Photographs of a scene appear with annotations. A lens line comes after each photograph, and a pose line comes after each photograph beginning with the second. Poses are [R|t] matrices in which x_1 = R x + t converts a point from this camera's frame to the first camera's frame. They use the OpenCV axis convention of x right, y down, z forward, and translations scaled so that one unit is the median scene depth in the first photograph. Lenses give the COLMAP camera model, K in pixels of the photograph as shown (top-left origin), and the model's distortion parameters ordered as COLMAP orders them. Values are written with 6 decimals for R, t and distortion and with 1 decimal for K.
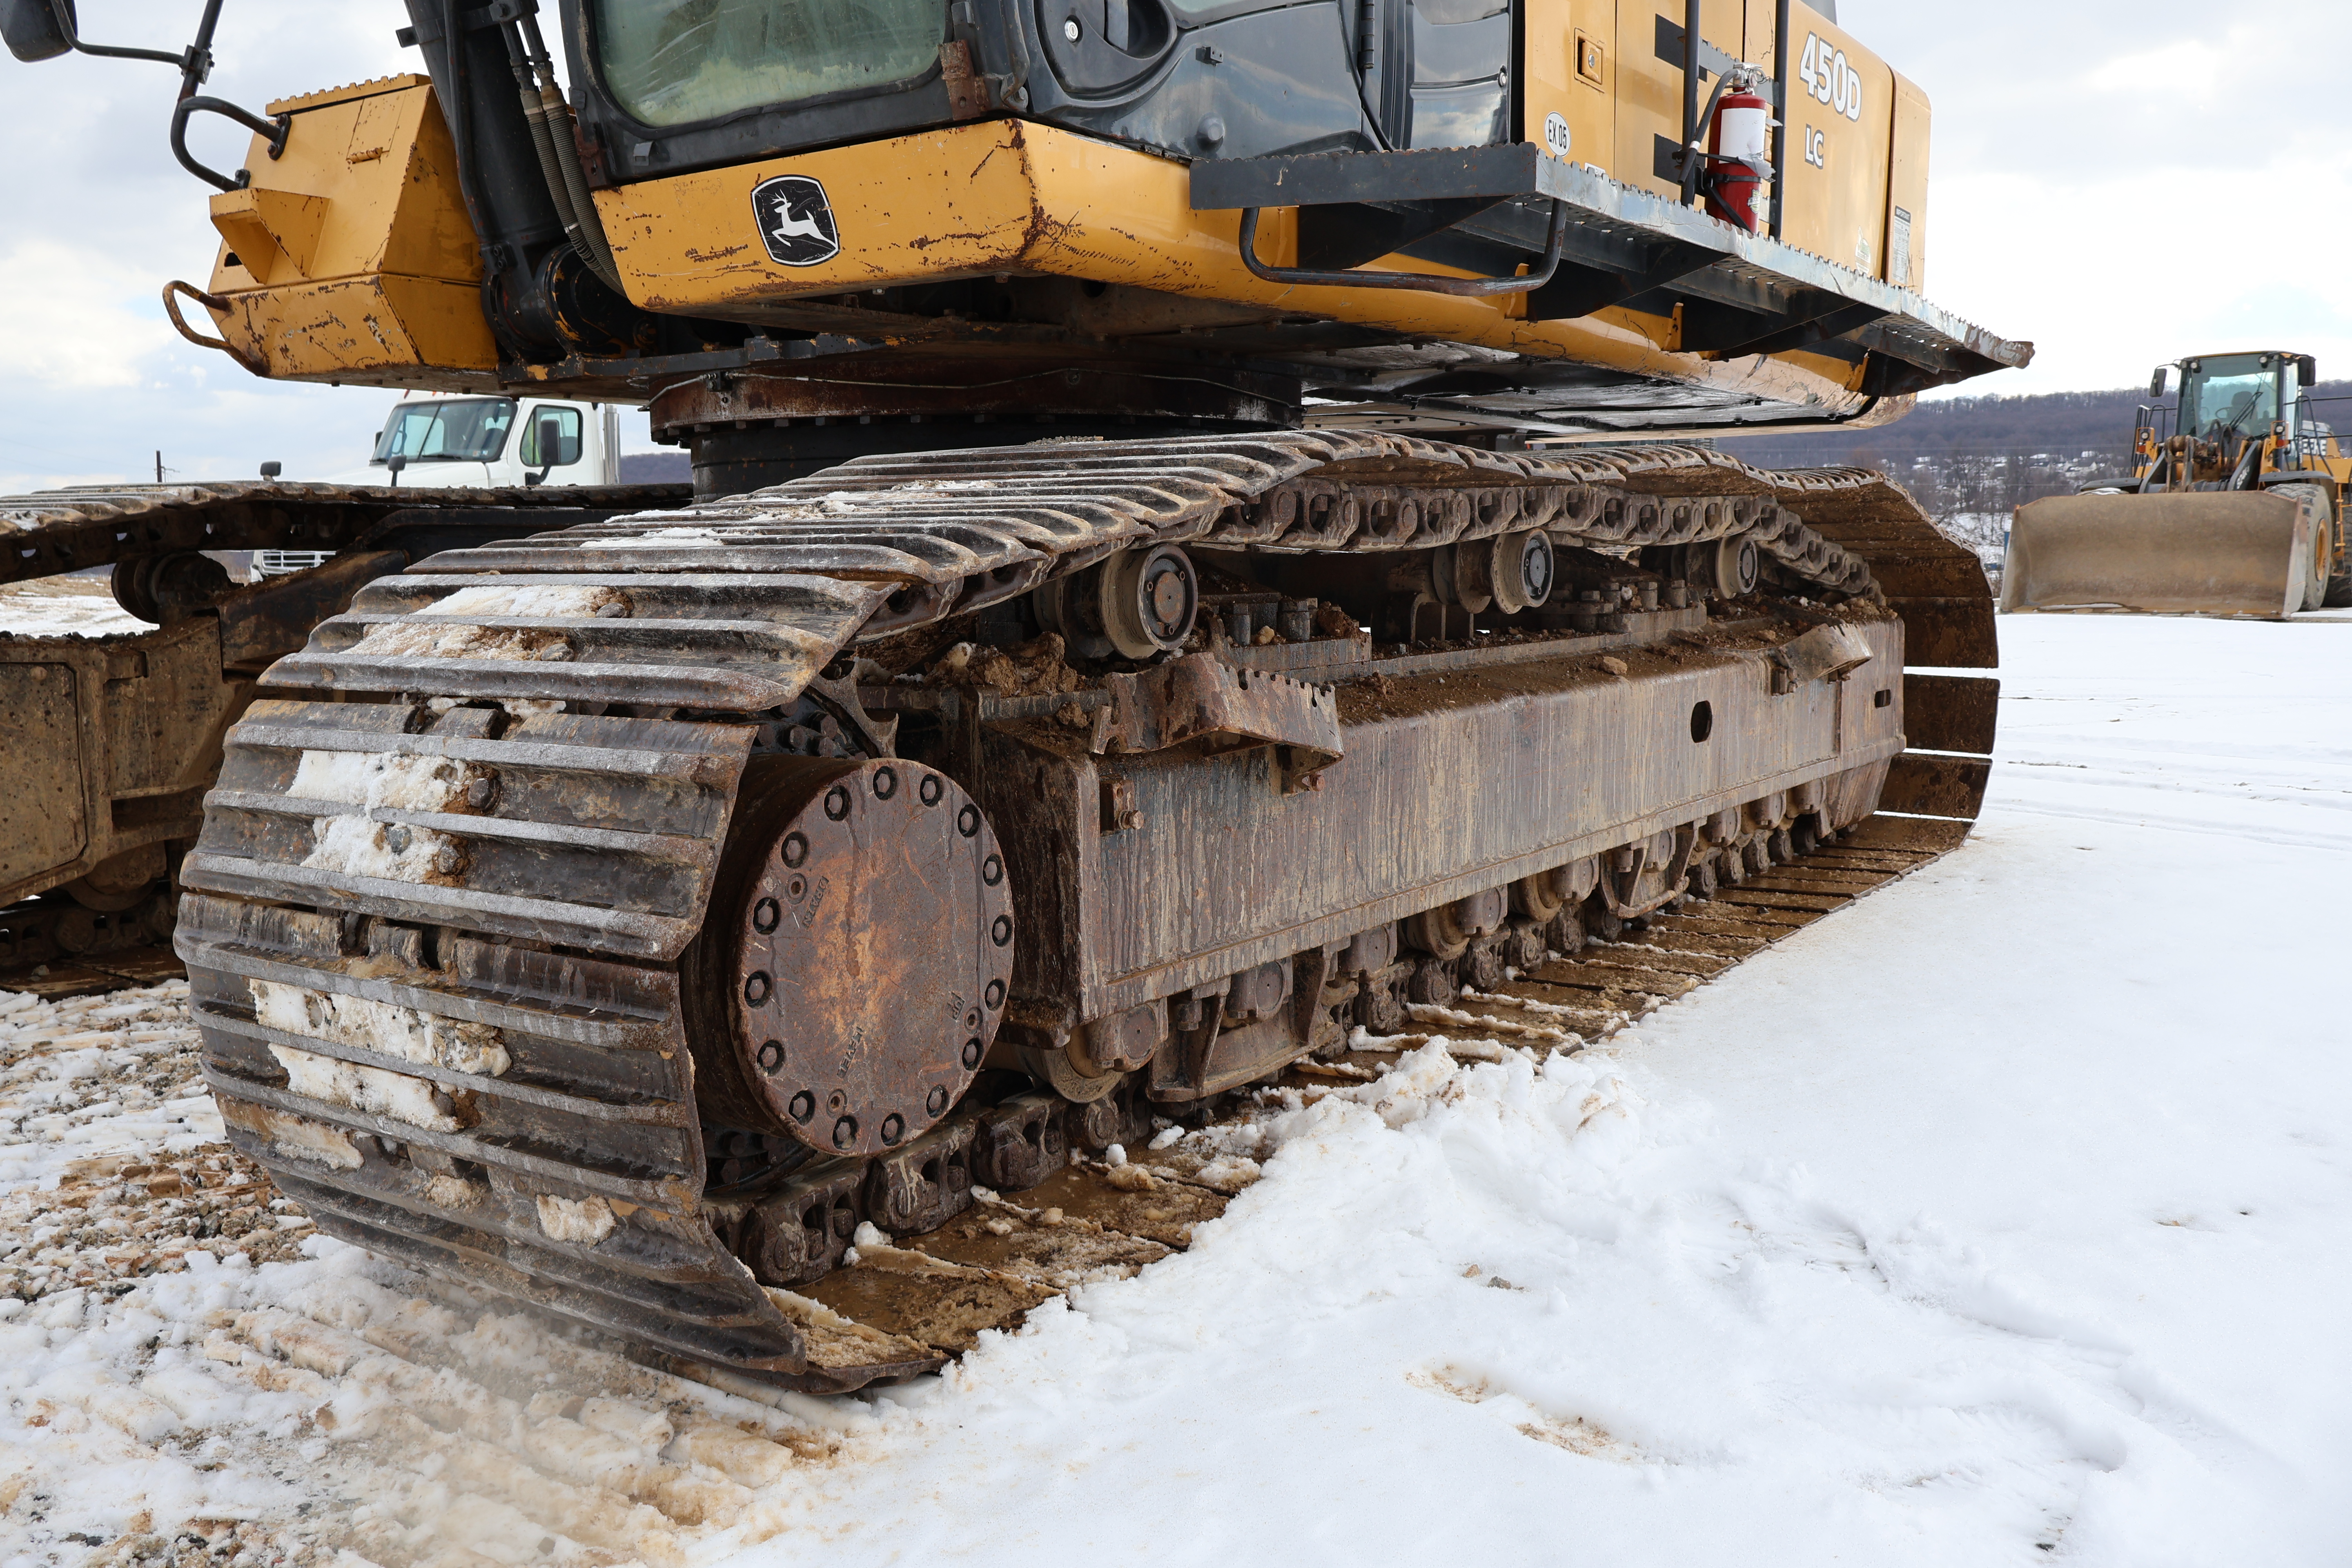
lens RADIAL K [[1947.3, 0, 1153.8], [0, 1947.3, 779.1], [0, 0, 1]] dist [0.004666, 0.000446]
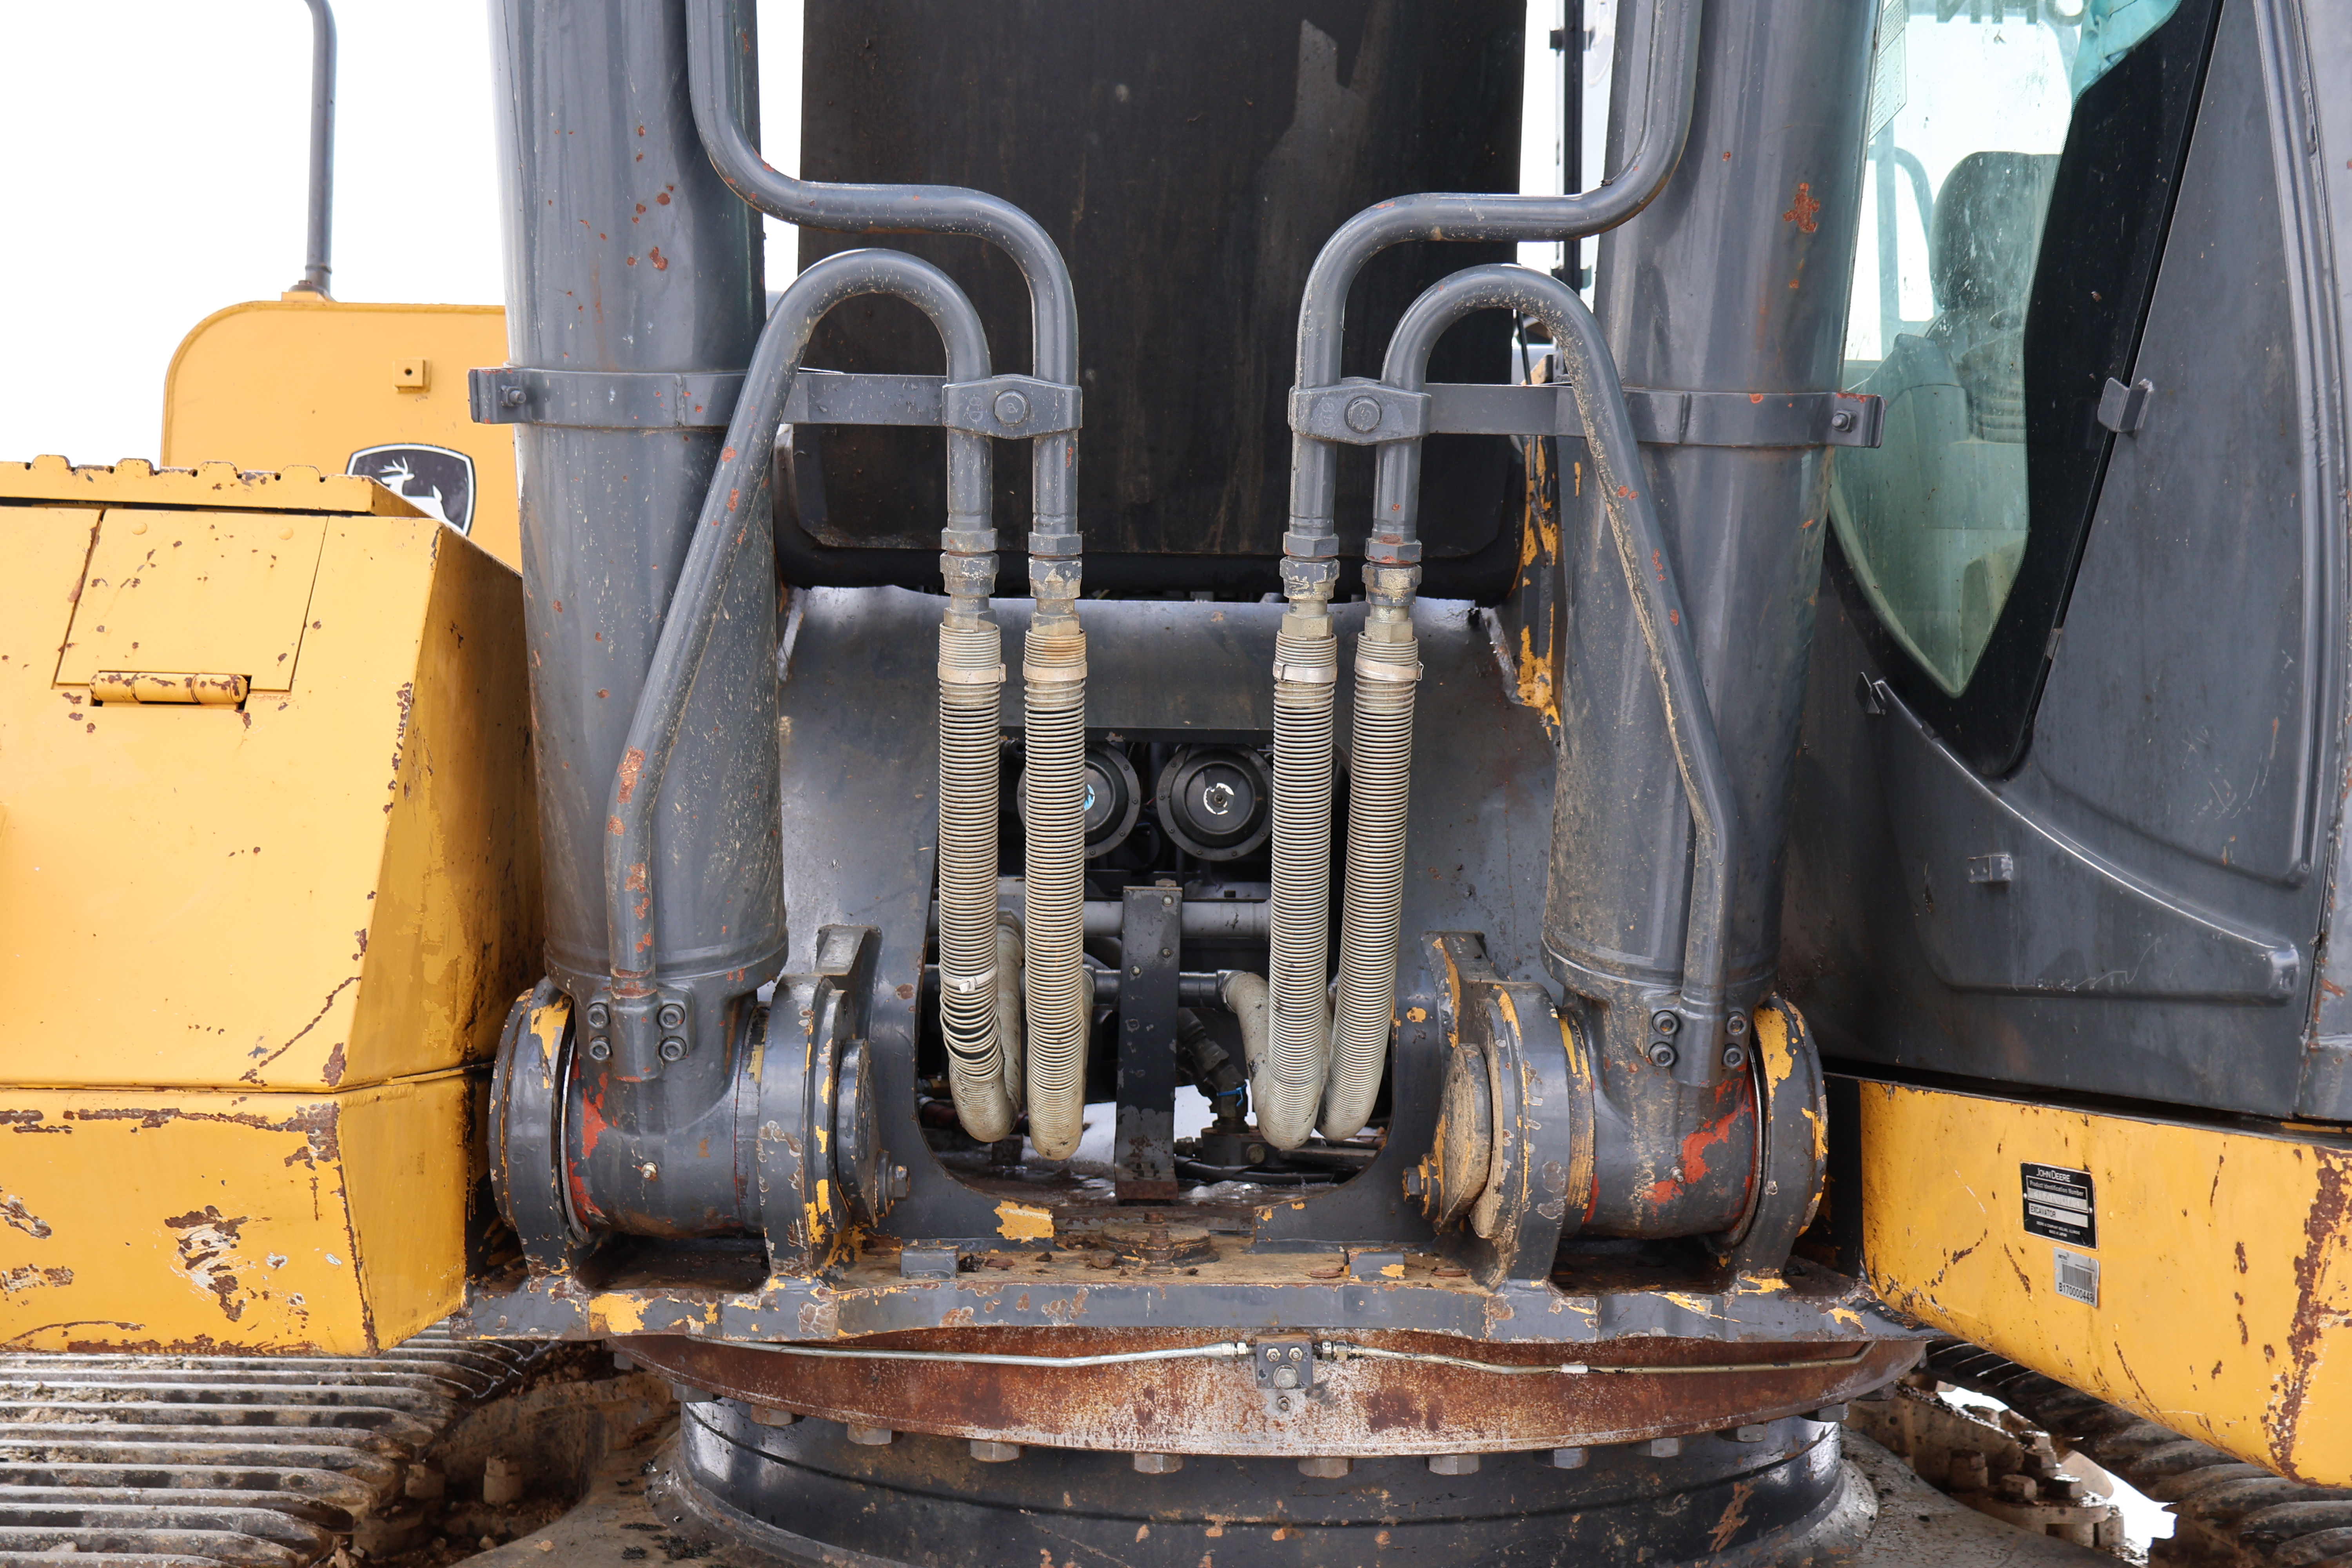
lens RADIAL K [[1947.3, 0, 1158.7], [0, 1947.3, 760.4], [0, 0, 1]] dist [0.004666, 0.000446]
pose [[0.788430, 0.075737, 0.610444, -0.525101], [0.060112, 0.978155, -0.198998, -0.261298], [-0.612180, 0.193591, 0.766654, 0.730193]]
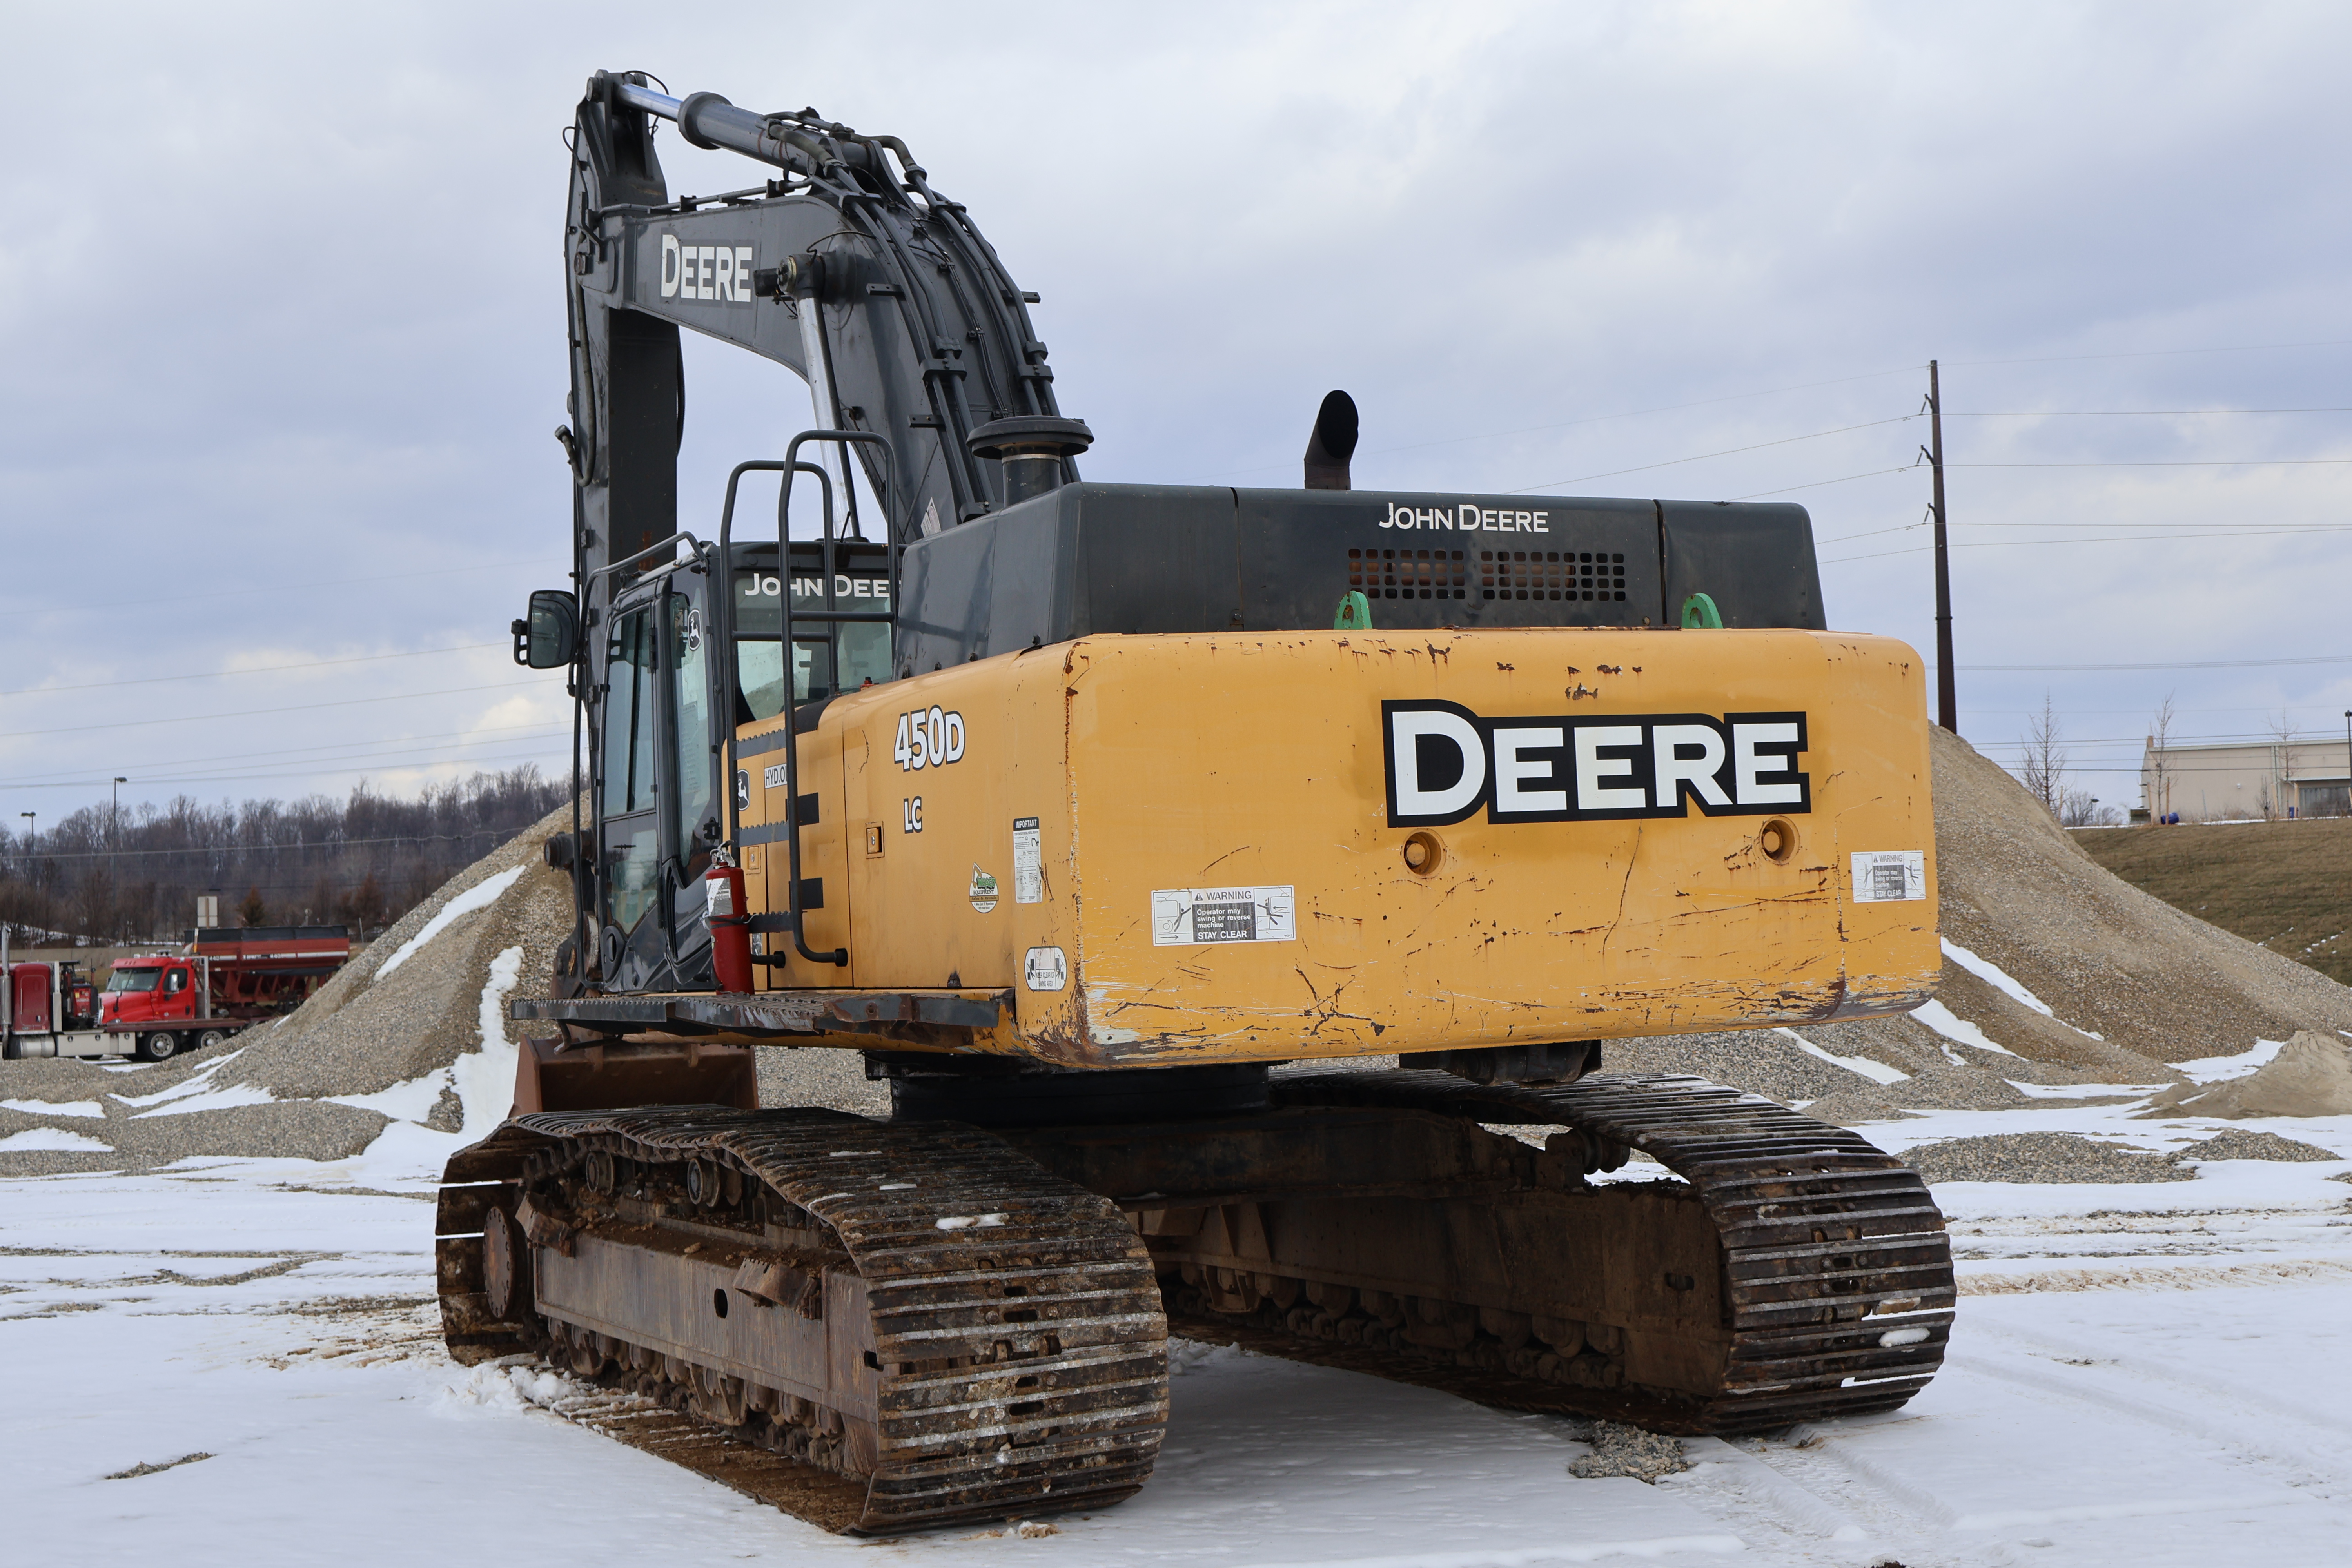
lens RADIAL K [[3149.5, 0, 1137.4], [0, 3149.5, 808.2], [0, 0, 1]] dist [0.014635, 0.000000]
pose [[-0.488669, -0.014861, -0.872343, 2.444744], [-0.059345, 0.998105, 0.016240, -0.508238], [0.870449, 0.059706, -0.488625, 2.697694]]
